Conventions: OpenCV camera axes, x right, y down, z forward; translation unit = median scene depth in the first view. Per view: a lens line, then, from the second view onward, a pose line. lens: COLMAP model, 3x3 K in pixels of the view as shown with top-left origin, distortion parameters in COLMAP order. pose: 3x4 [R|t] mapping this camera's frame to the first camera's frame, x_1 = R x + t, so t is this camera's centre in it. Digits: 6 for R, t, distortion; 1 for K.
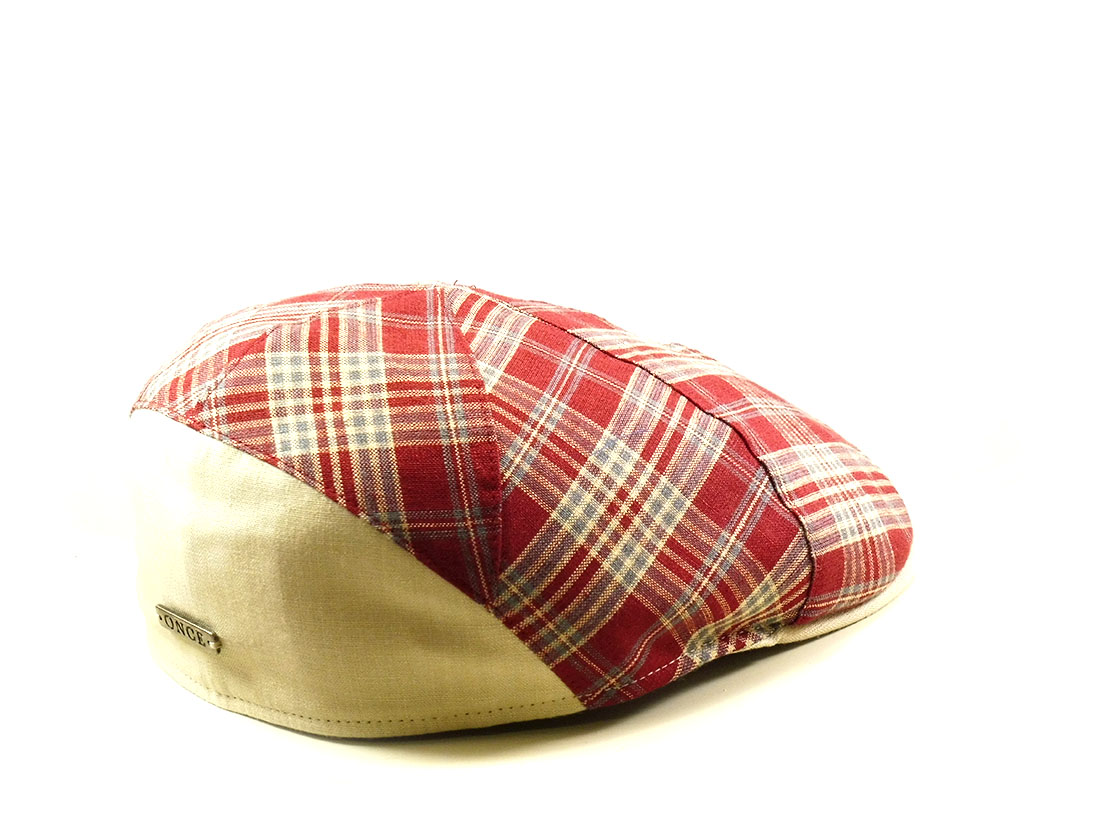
lens RADIAL K [[3046.1, 0, 550.0], [0, 3046.1, 412.5], [0, 0, 1]] dist [1.381515, -39.587394]
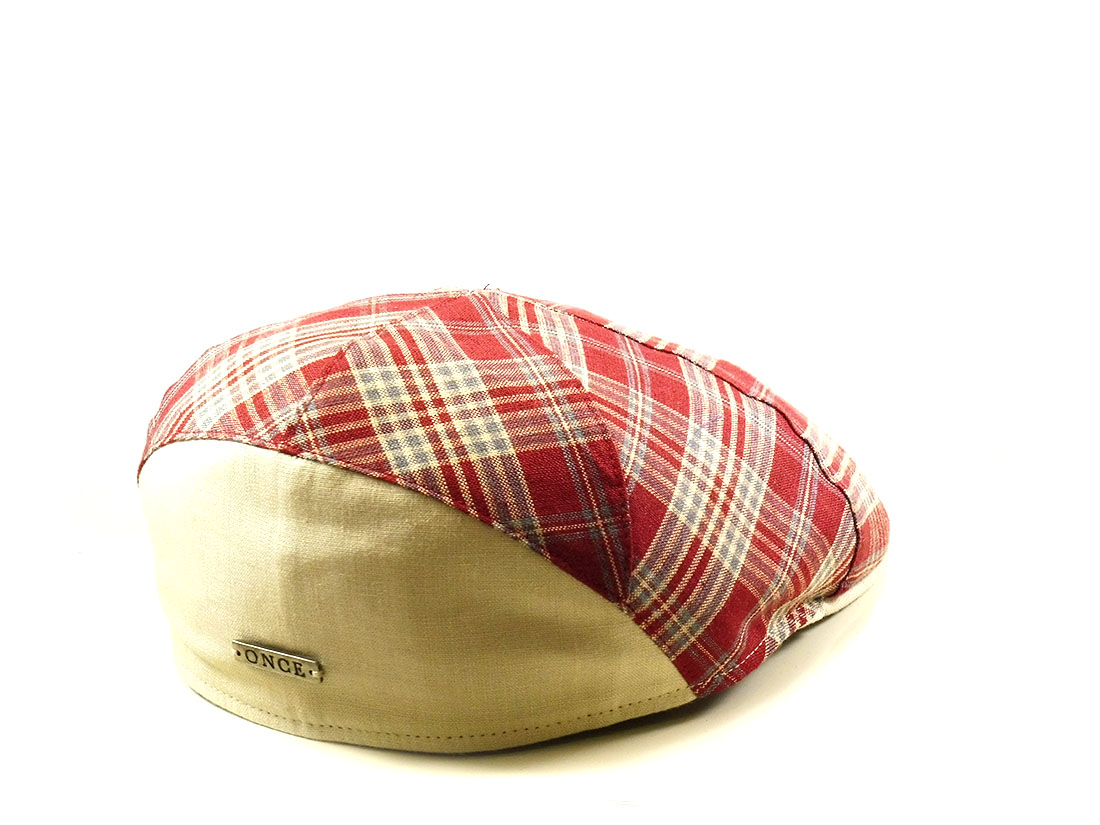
lens RADIAL K [[3046.1, 0, 550.0], [0, 3046.1, 412.5], [0, 0, 1]] dist [1.381515, -39.587394]
pose [[0.958569, -0.082813, 0.272557, -0.302578], [0.083463, 0.996468, 0.009231, -0.009820], [-0.272358, 0.013900, 0.962095, 0.045178]]
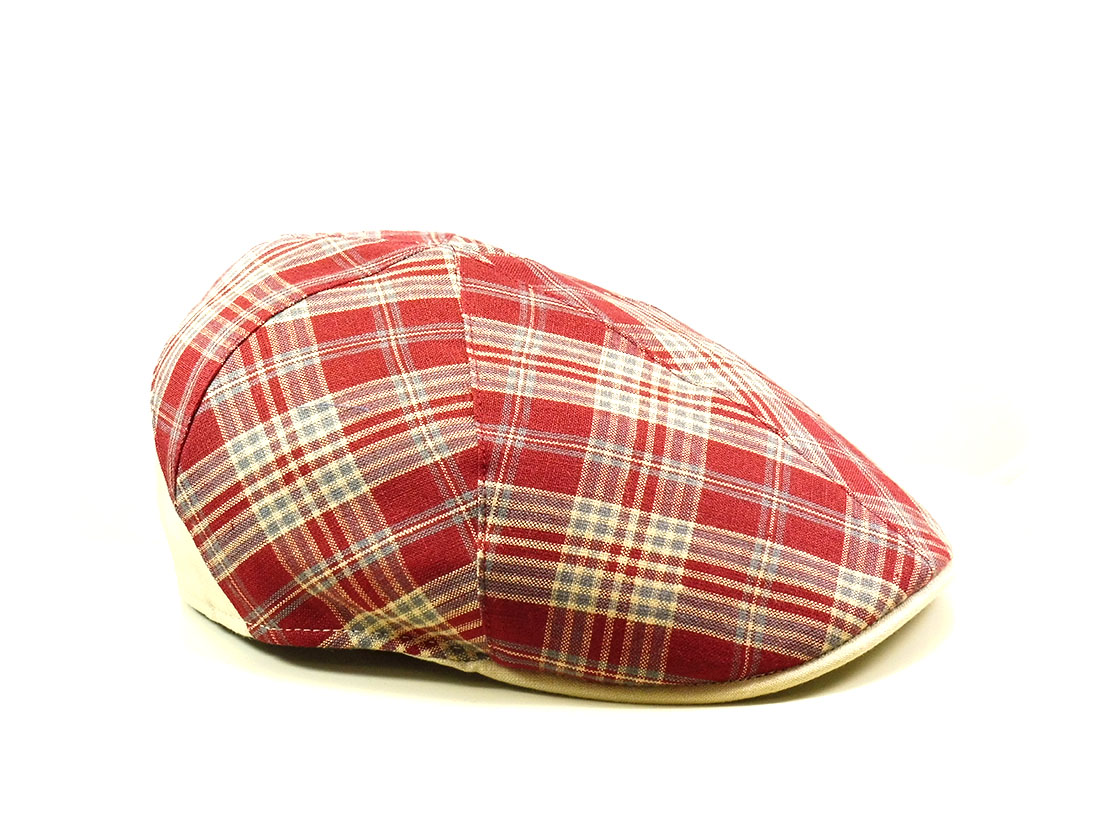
lens RADIAL K [[3046.1, 0, 550.0], [0, 3046.1, 412.5], [0, 0, 1]] dist [1.381515, -39.587394]
pose [[0.398962, 0.271136, -0.875965, 0.976950], [-0.257223, 0.950021, 0.176906, -0.194913], [0.880151, 0.154739, 0.448765, 0.602626]]
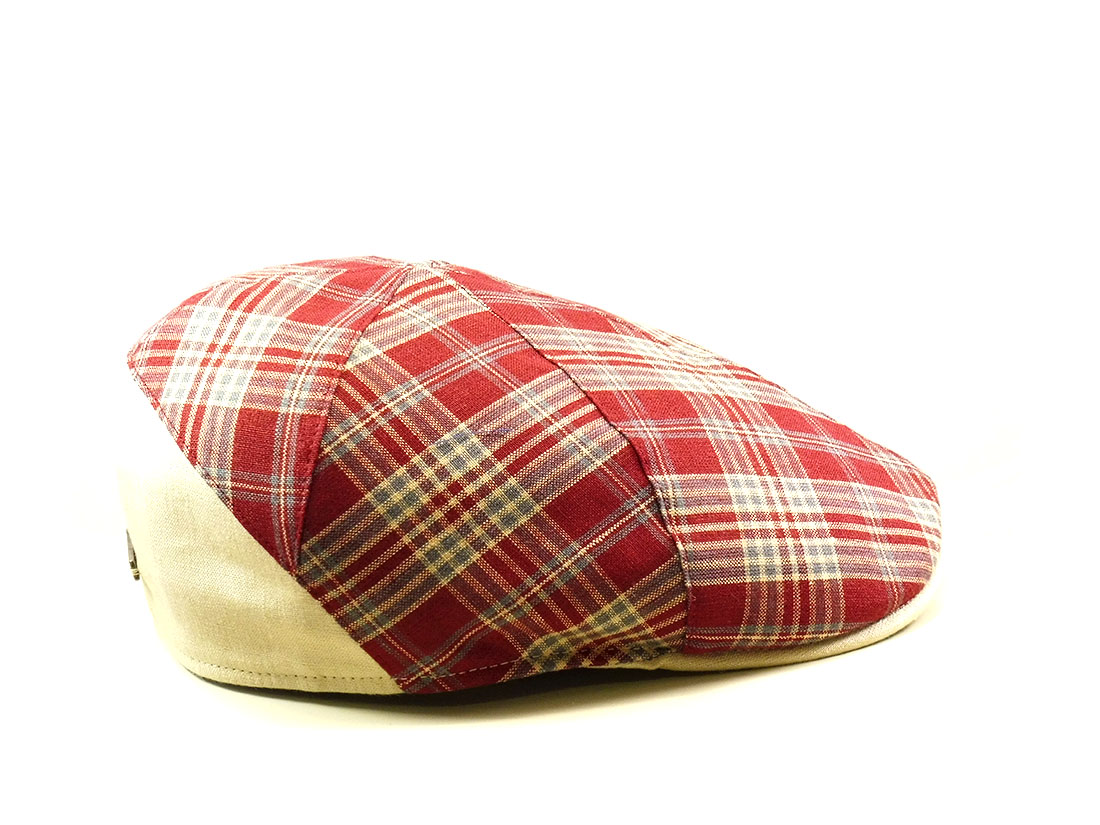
lens RADIAL K [[3046.1, 0, 550.0], [0, 3046.1, 412.5], [0, 0, 1]] dist [1.381515, -39.587394]
pose [[0.874236, 0.140220, -0.464812, 0.516550], [-0.137019, 0.989725, 0.040860, -0.043343], [0.465766, 0.027967, 0.884466, 0.122969]]
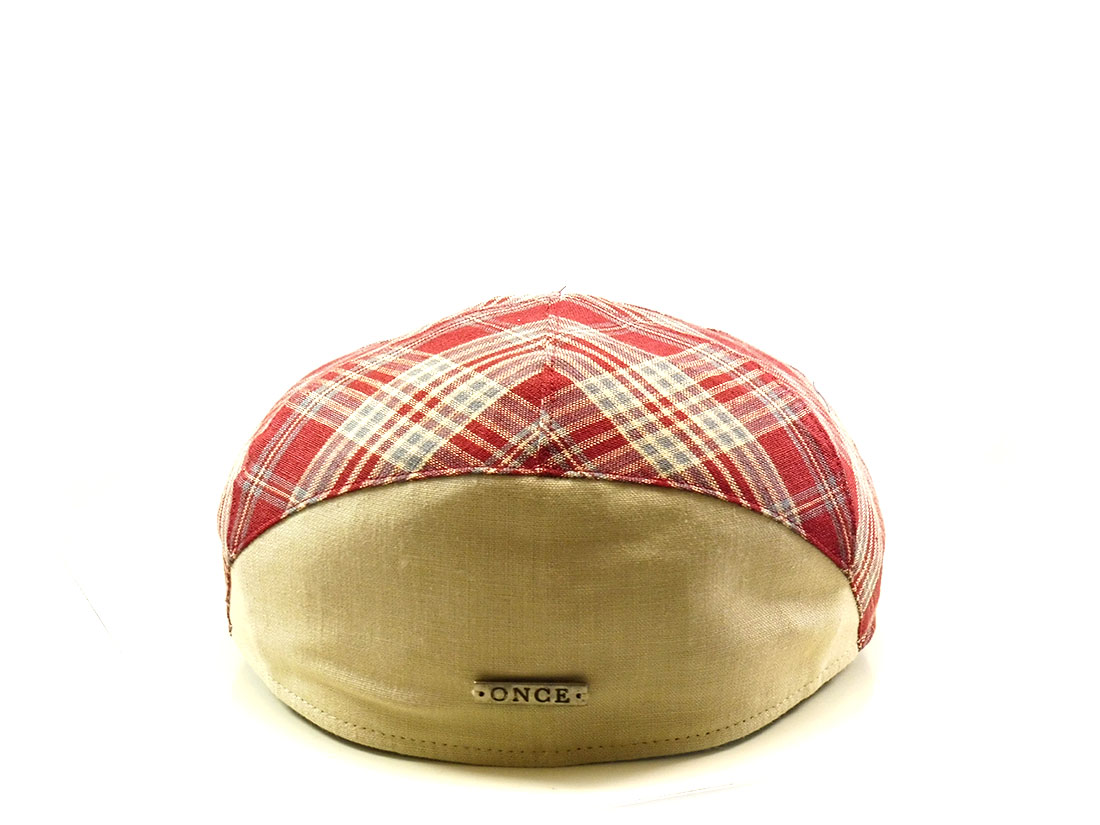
lens RADIAL K [[3046.1, 0, 550.0], [0, 3046.1, 412.5], [0, 0, 1]] dist [1.381515, -39.587394]
pose [[0.650898, -0.212377, 0.728853, -0.803957], [0.212986, 0.972600, 0.093196, -0.102232], [-0.728676, 0.094574, 0.678297, 0.364183]]
